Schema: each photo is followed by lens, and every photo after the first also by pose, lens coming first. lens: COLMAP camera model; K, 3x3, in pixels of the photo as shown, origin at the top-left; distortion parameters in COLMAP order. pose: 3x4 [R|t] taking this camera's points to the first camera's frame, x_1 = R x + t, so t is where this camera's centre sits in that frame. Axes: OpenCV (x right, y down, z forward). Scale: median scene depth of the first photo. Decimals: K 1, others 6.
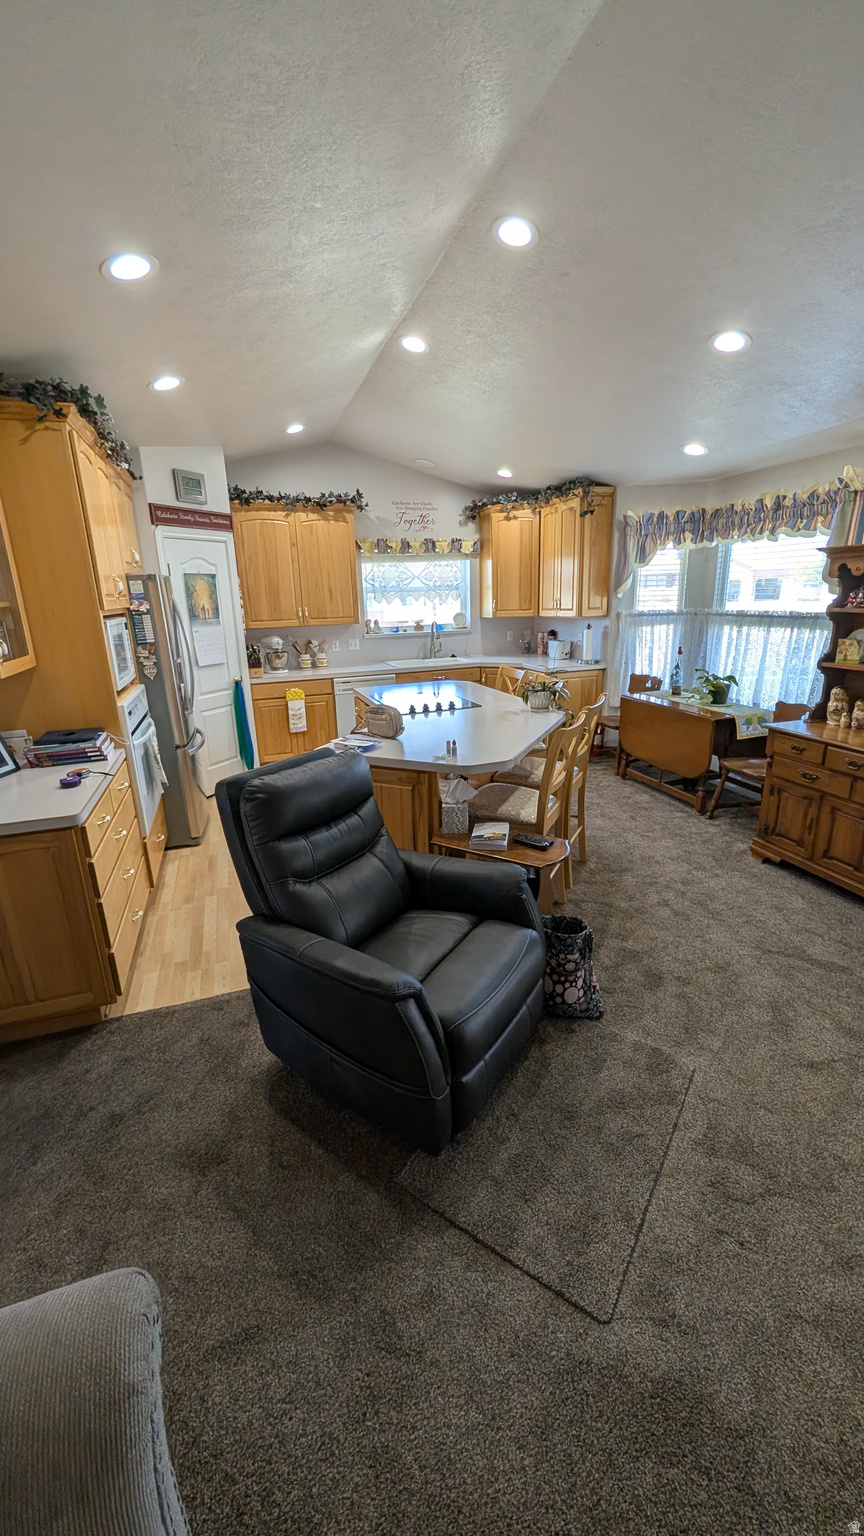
lens RADIAL K [[591.6, 0, 430.5], [0, 591.6, 766.9], [0, 0, 1]] dist [0.001173, -0.000405]
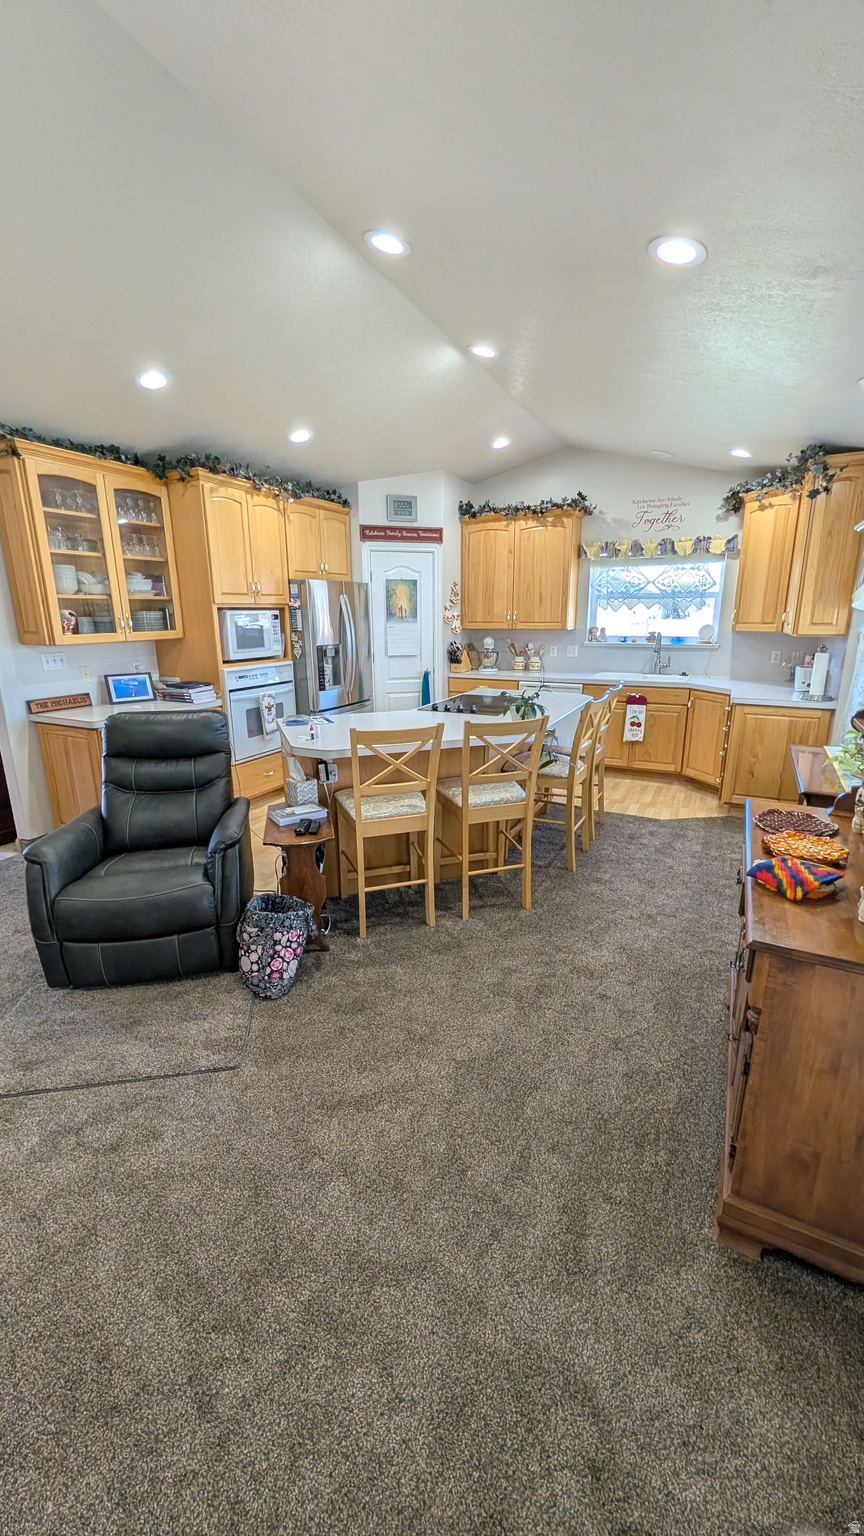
lens RADIAL K [[591.6, 0, 428.0], [0, 591.6, 765.5], [0, 0, 1]] dist [0.001173, -0.000405]
pose [[0.701411, 0.206720, -0.682121, 0.473651], [-0.217743, 0.973413, 0.071096, -0.047889], [0.678683, 0.098660, 0.727775, 0.170659]]
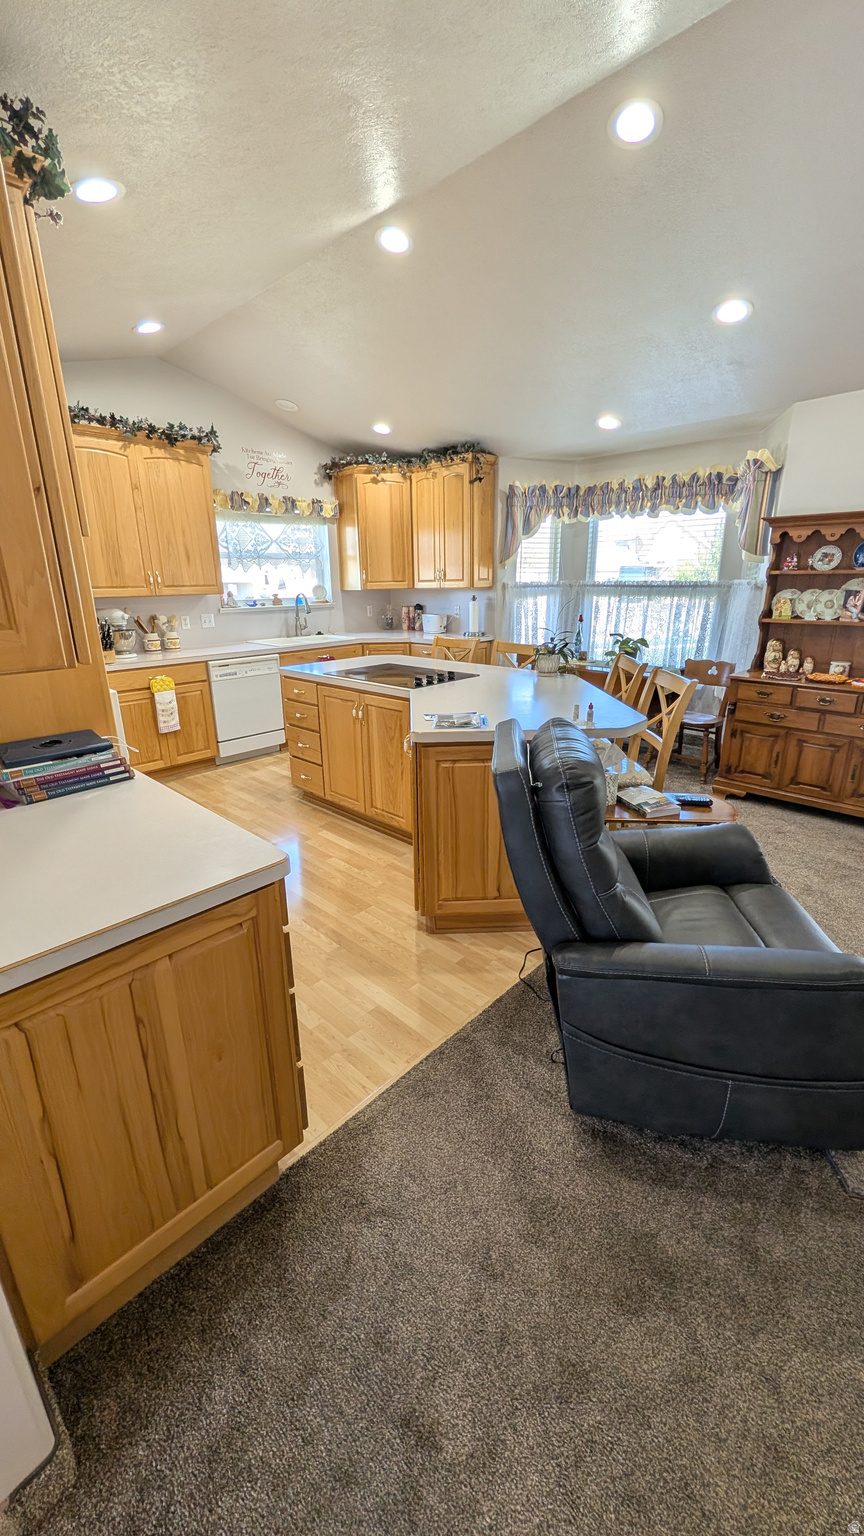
lens RADIAL K [[591.6, 0, 435.2], [0, 591.6, 766.6], [0, 0, 1]] dist [0.001173, -0.000405]
pose [[0.886918, -0.121367, 0.445698, -0.278239], [0.114629, 0.992513, 0.042161, -0.006918], [-0.447478, 0.013696, 0.894190, 0.154174]]
